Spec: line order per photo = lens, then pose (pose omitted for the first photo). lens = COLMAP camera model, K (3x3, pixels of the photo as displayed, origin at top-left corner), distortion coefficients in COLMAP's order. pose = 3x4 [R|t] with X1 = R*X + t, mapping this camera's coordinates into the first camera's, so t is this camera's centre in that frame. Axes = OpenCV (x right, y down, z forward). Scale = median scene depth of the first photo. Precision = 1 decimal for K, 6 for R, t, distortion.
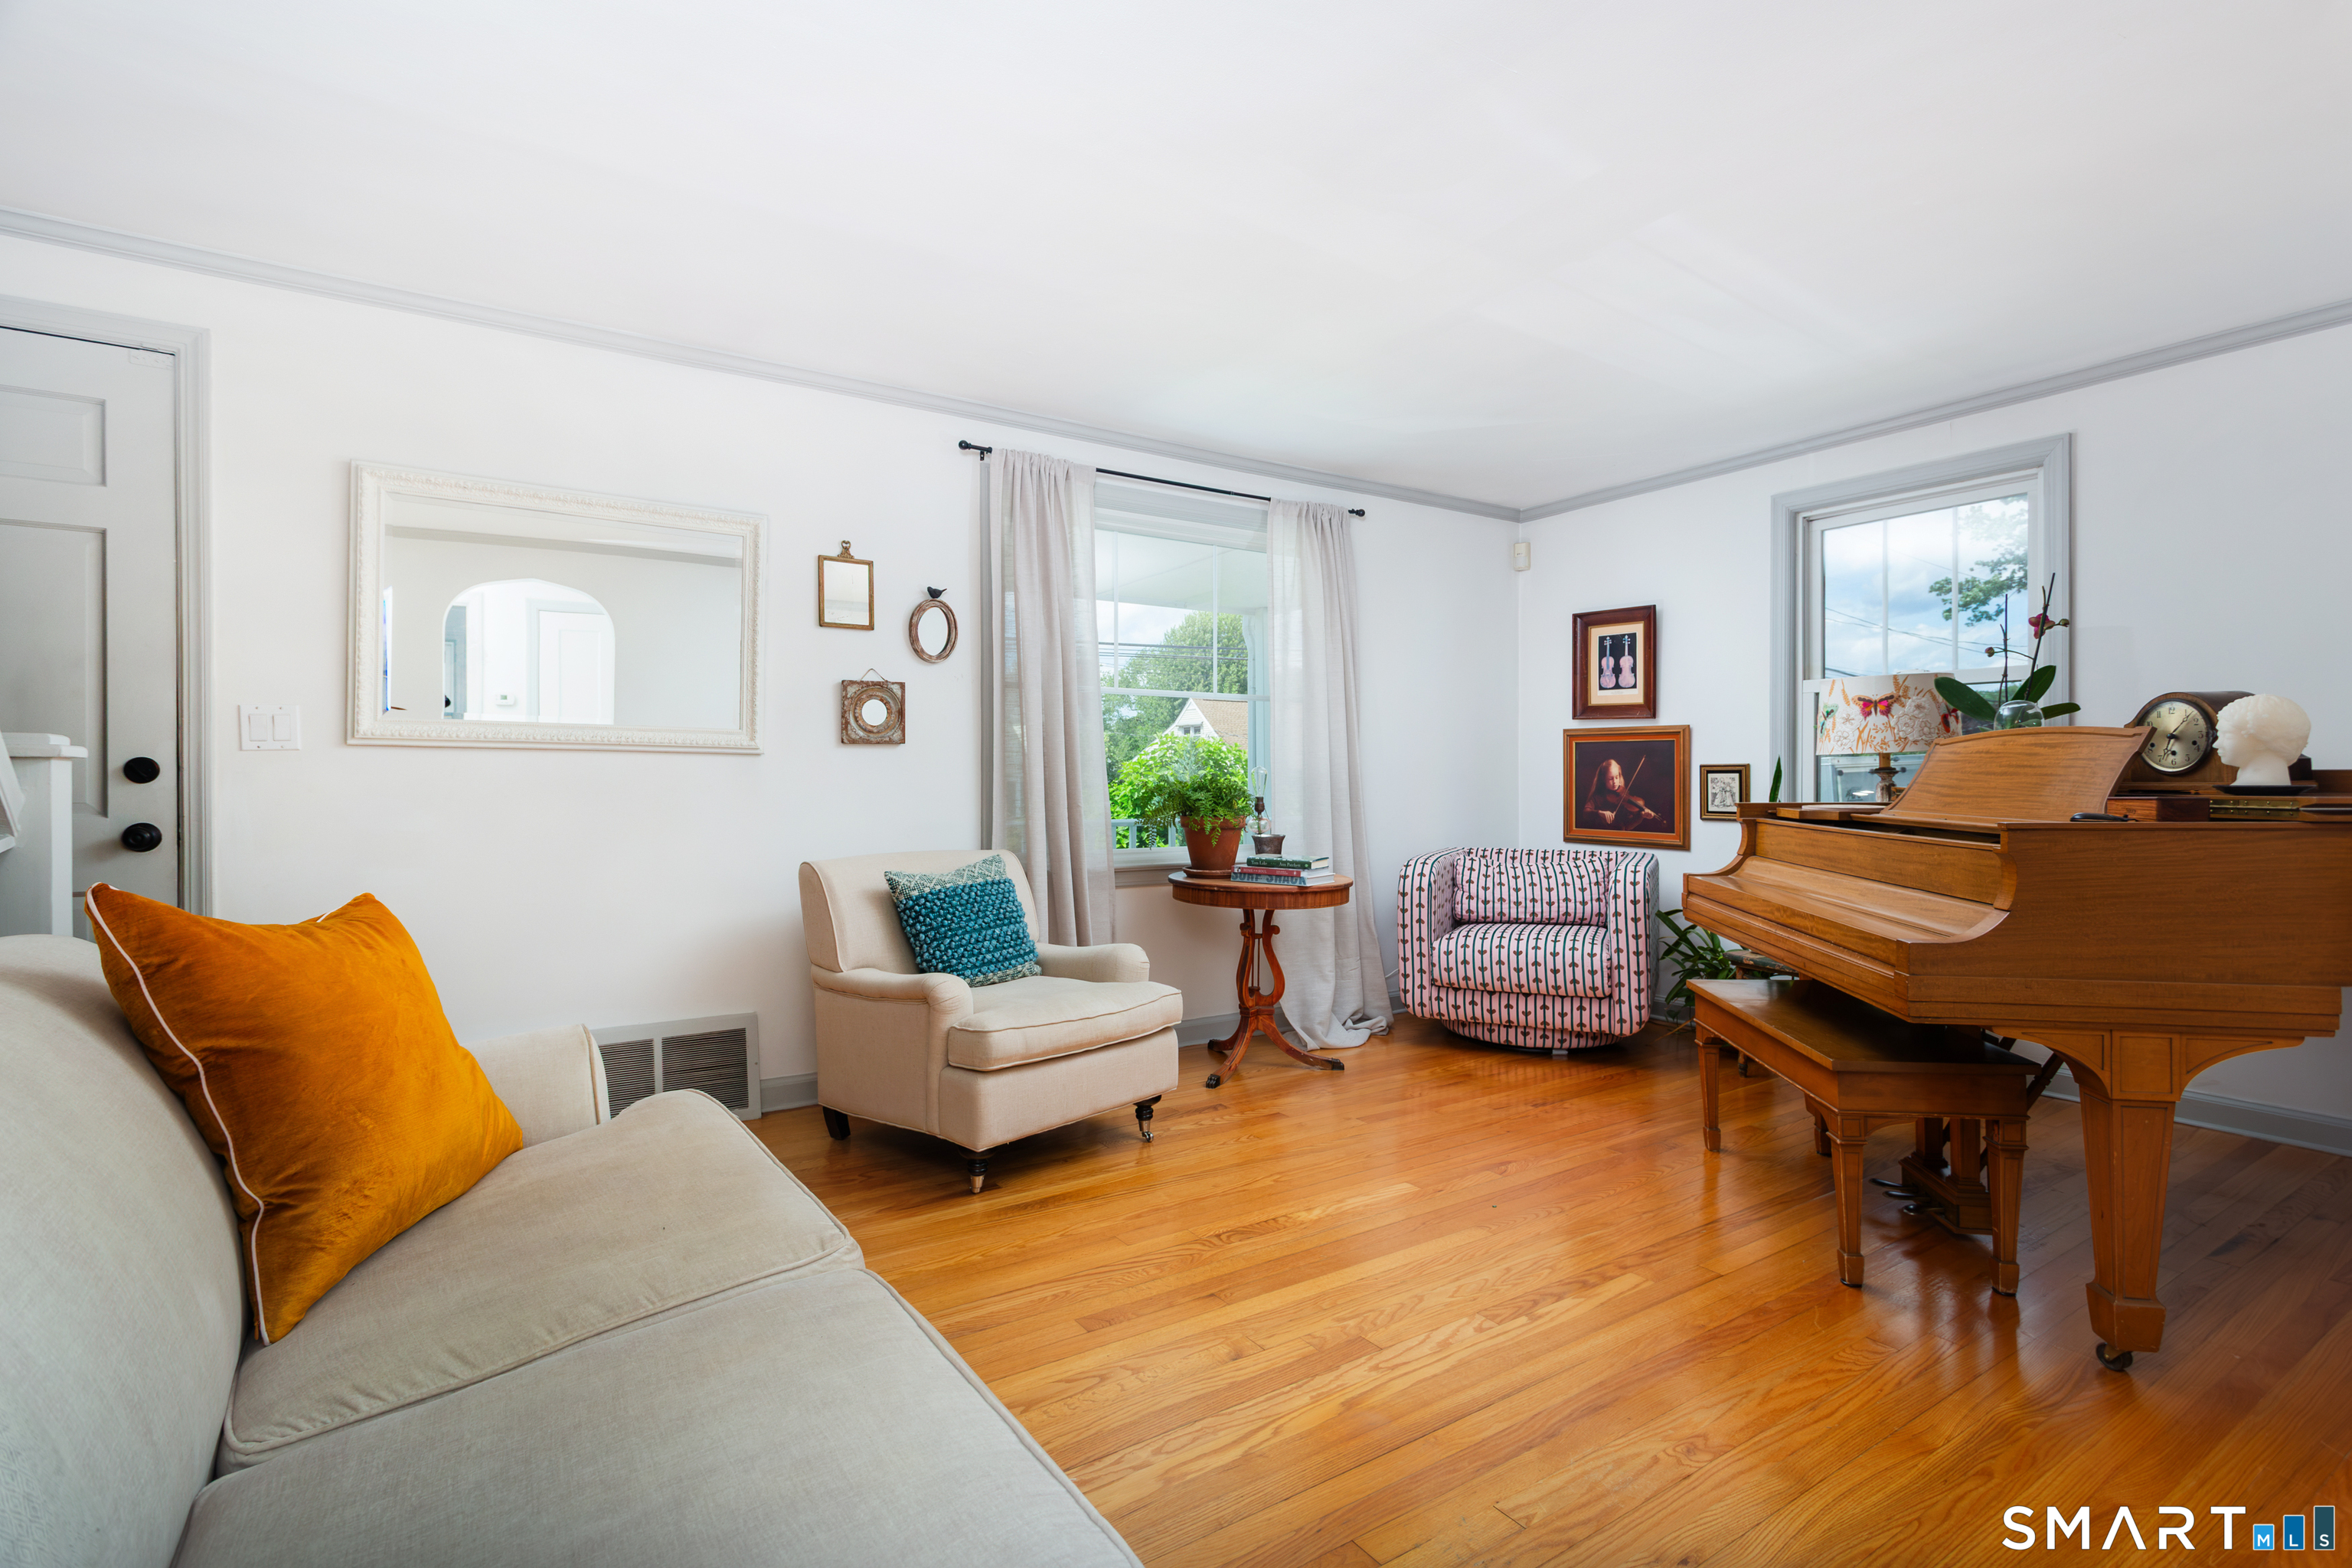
lens RADIAL K [[1099.9, 0, 1172.8], [0, 1099.9, 781.3], [0, 0, 1]] dist [0.001827, 0.000123]
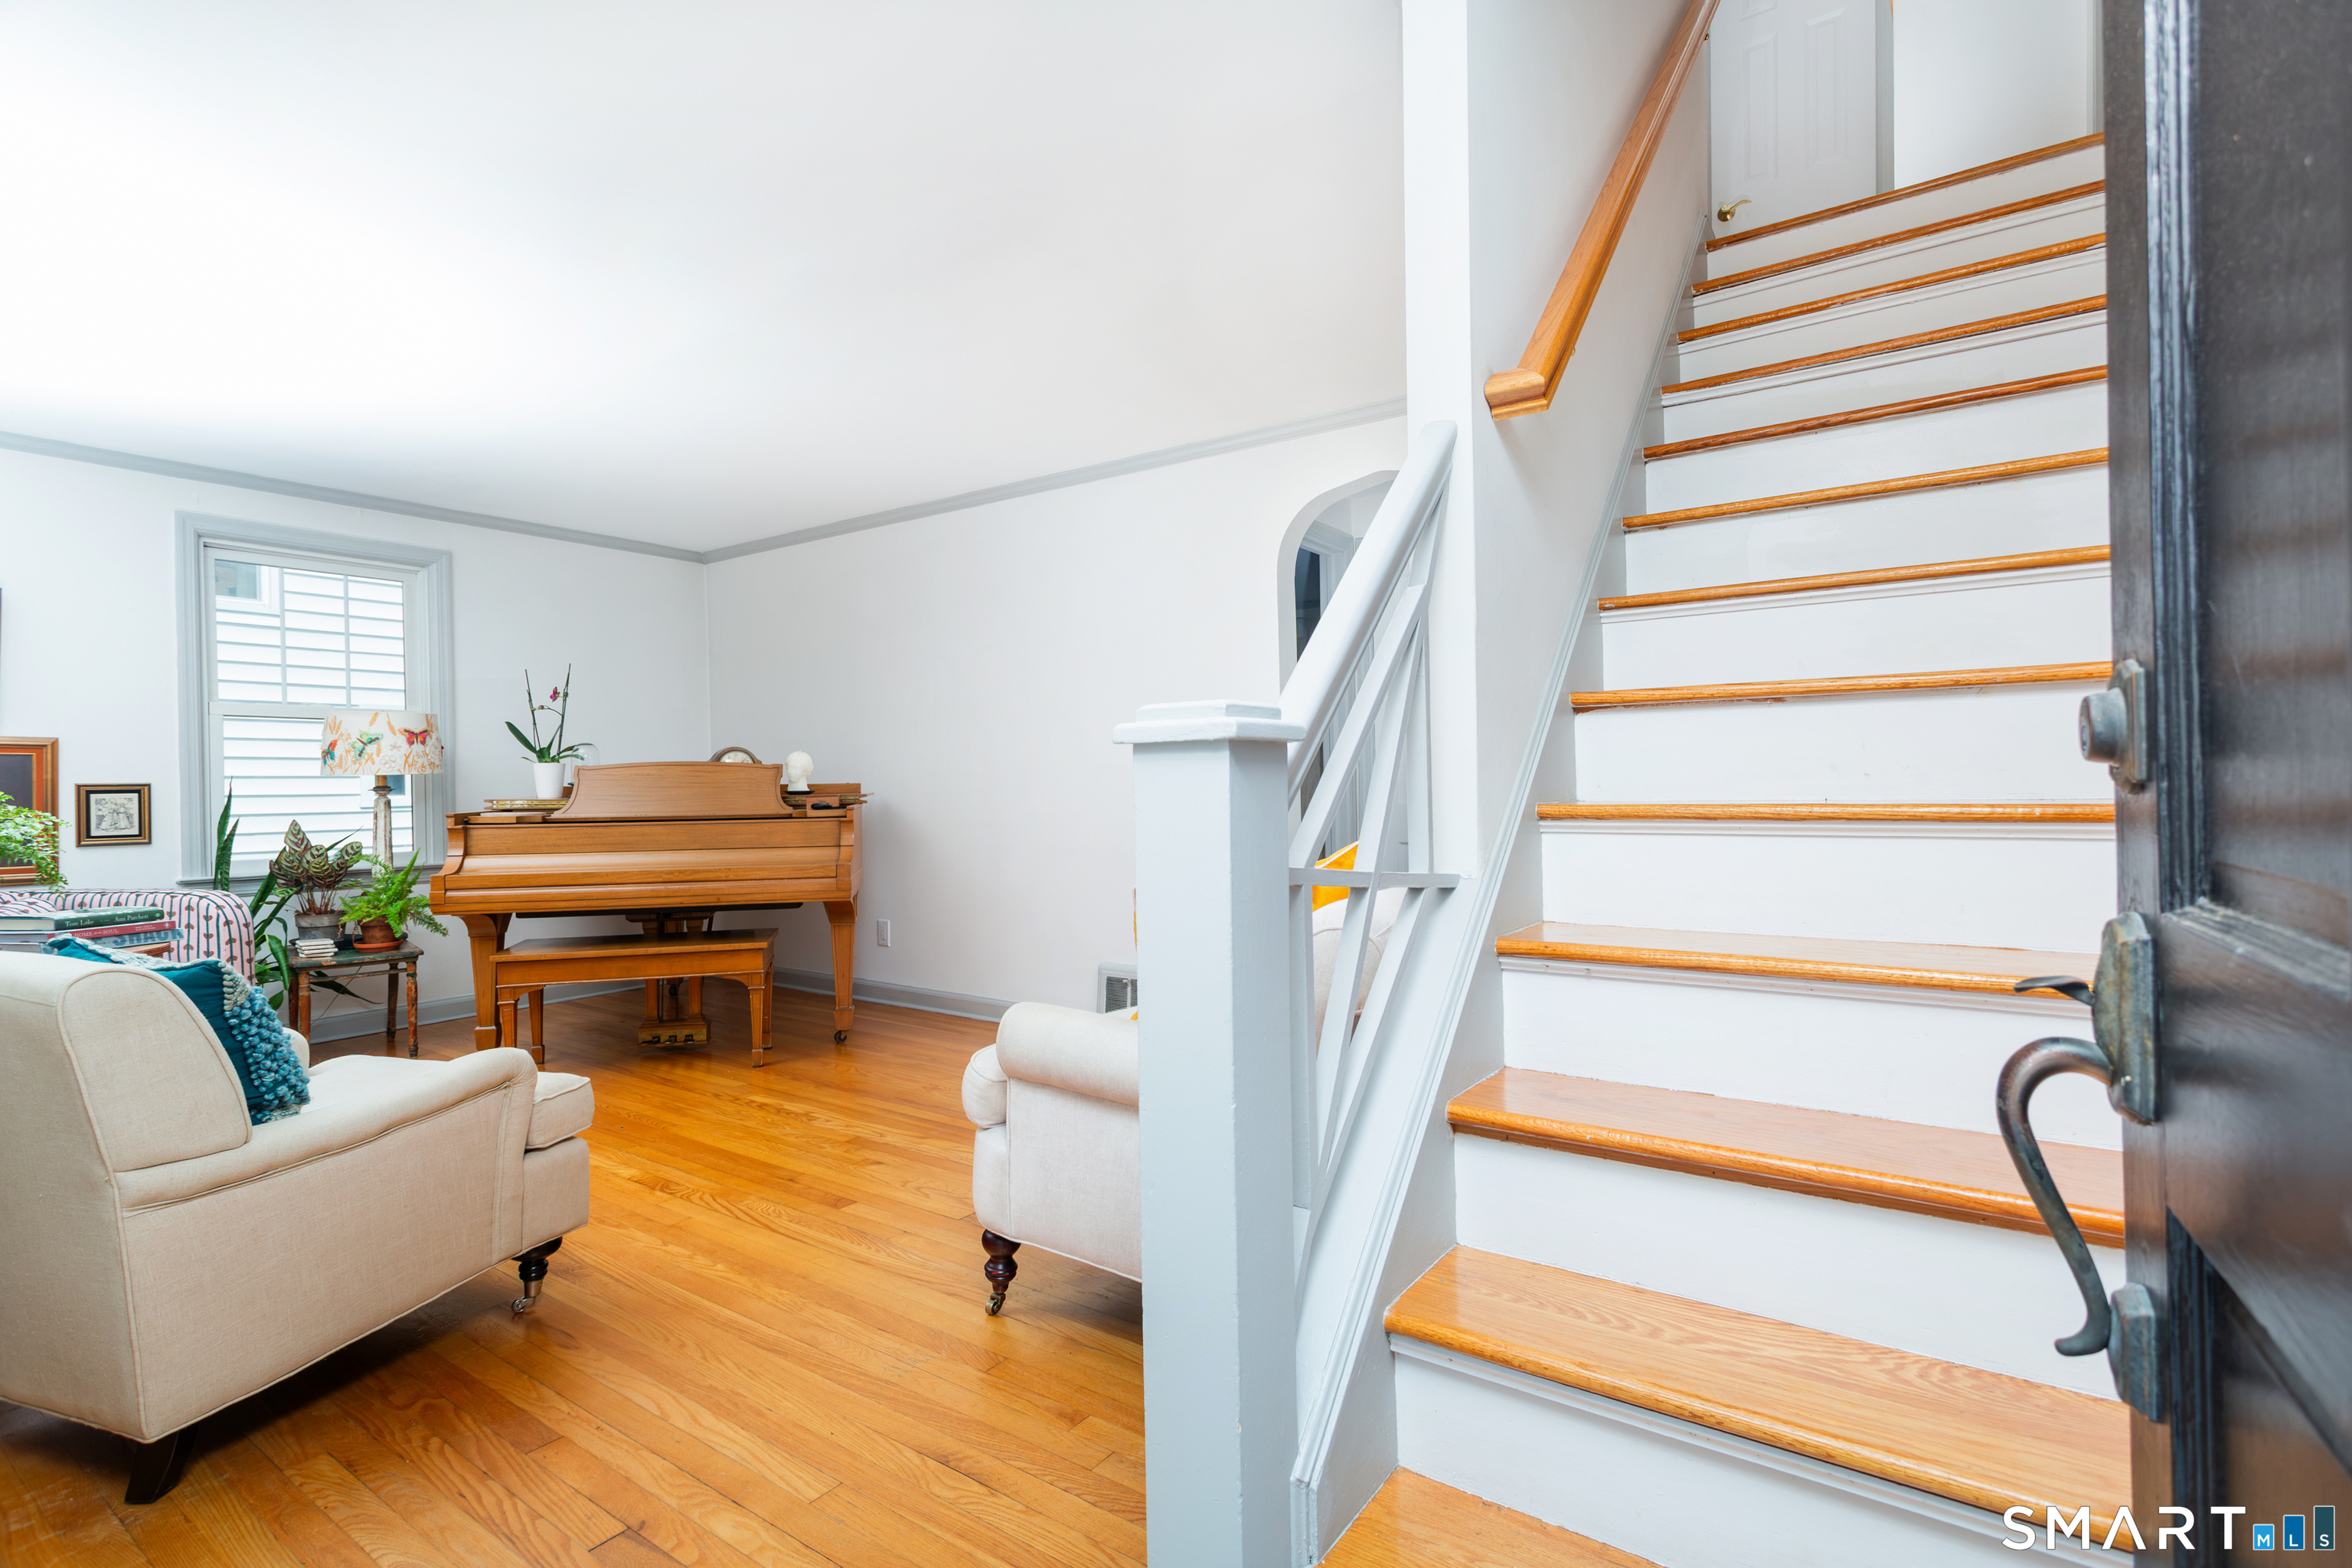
lens RADIAL K [[1099.9, 0, 1177.5], [0, 1099.9, 773.0], [0, 0, 1]] dist [0.001827, 0.000123]
pose [[-0.362218, 0.002617, 0.932090, -0.860868], [0.015104, 0.999881, 0.003062, -0.017666], [-0.931971, 0.015188, -0.362214, 0.641621]]
